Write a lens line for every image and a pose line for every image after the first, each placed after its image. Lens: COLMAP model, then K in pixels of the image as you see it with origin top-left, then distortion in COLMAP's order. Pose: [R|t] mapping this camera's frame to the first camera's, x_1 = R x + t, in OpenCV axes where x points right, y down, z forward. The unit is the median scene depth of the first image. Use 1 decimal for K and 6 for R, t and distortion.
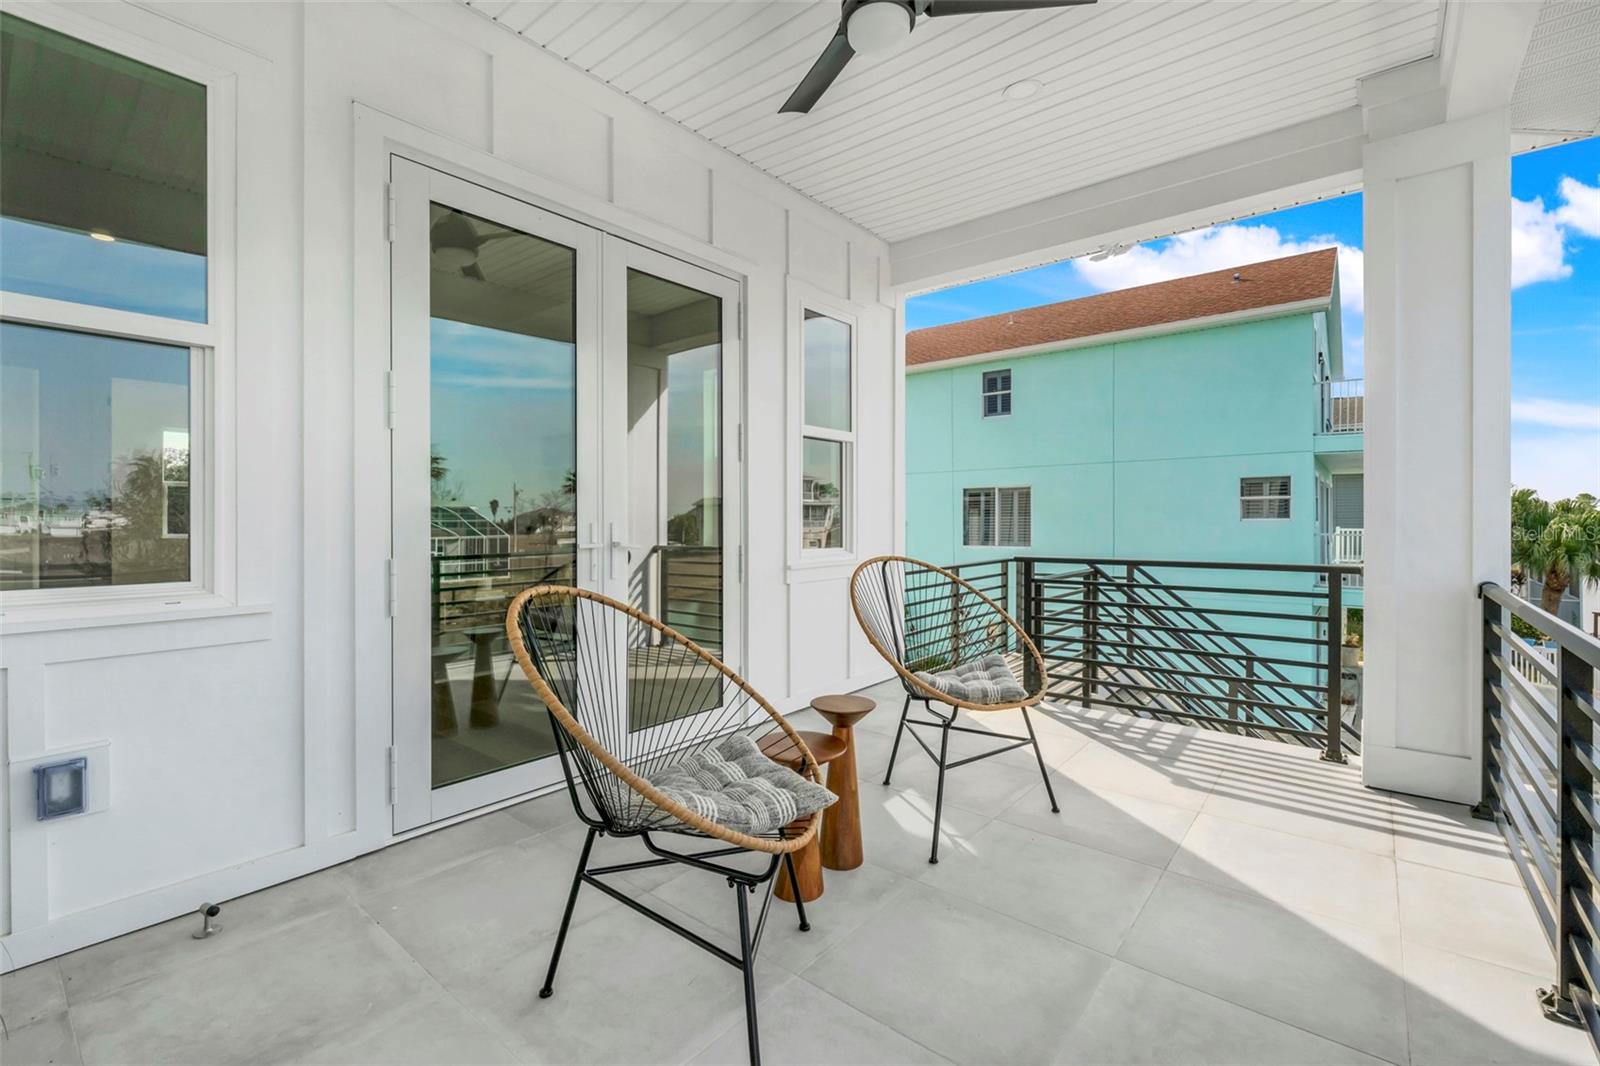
lens RADIAL K [[694.3, 0, 797.2], [0, 694.3, 525.6], [0, 0, 1]] dist [-0.003114, -0.000108]
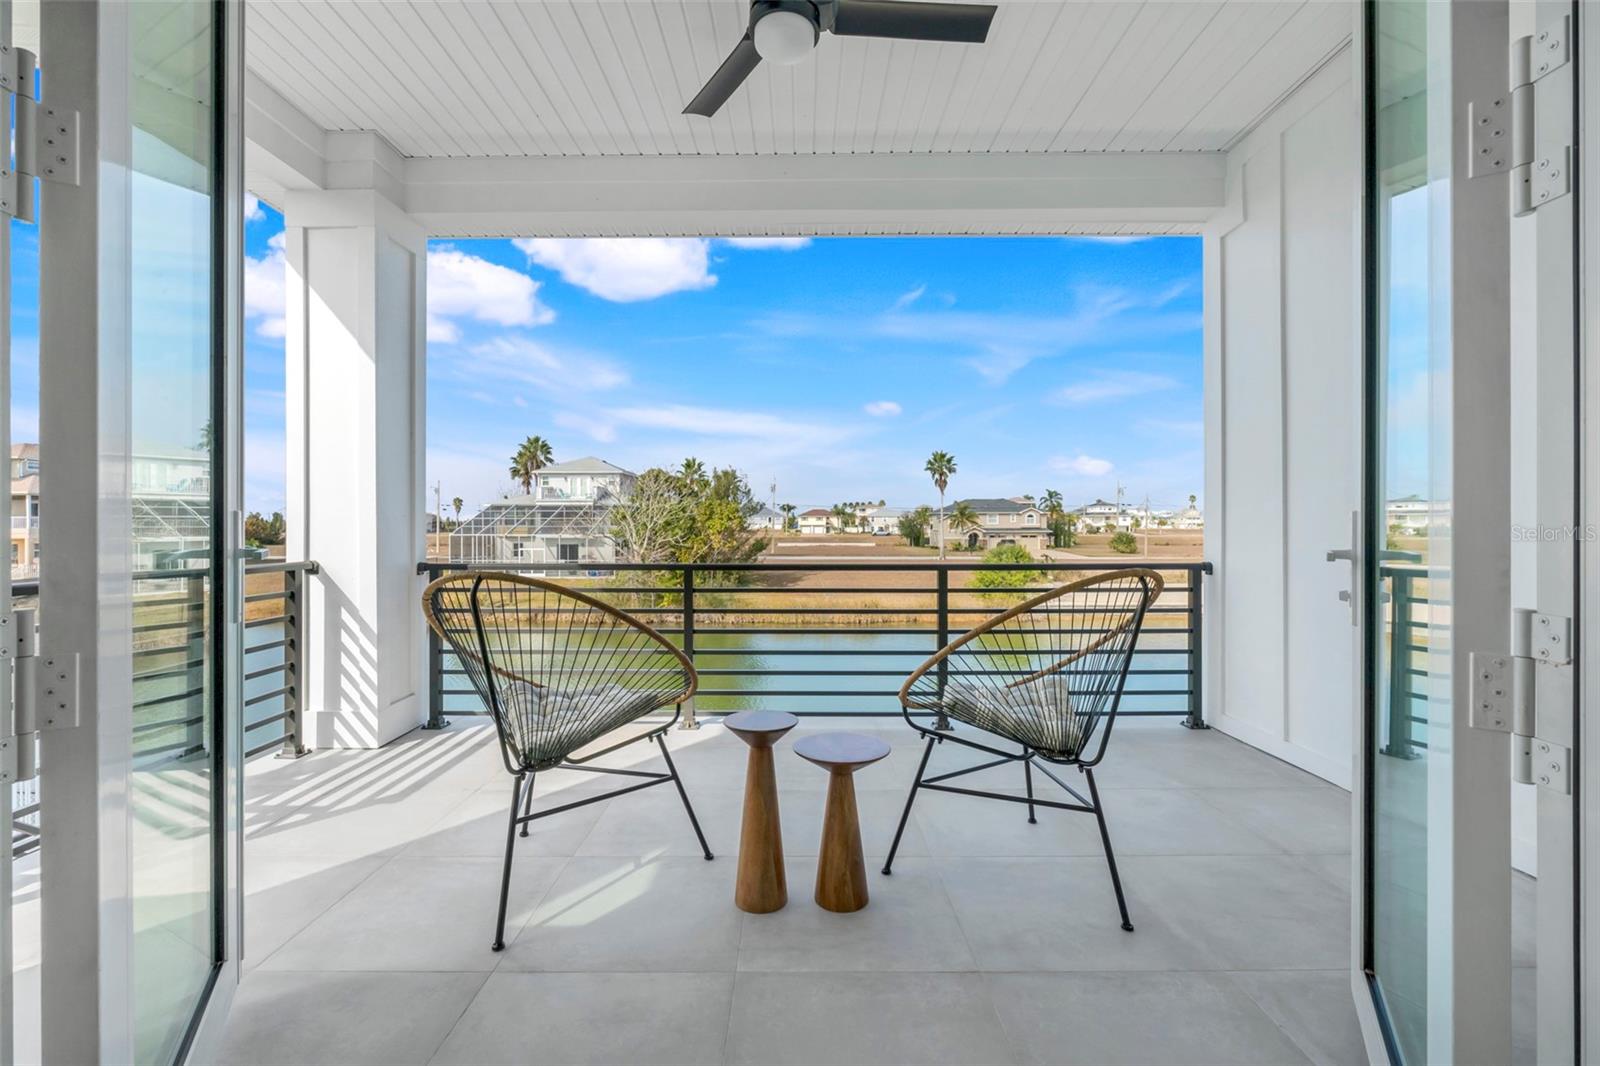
lens RADIAL K [[694.3, 0, 787.2], [0, 694.3, 521.6], [0, 0, 1]] dist [-0.003114, -0.000108]
pose [[-0.621309, 0.002488, 0.783562, -0.504442], [0.006766, 0.999975, 0.002189, 0.004460], [-0.783537, 0.006661, -0.621310, 1.189528]]
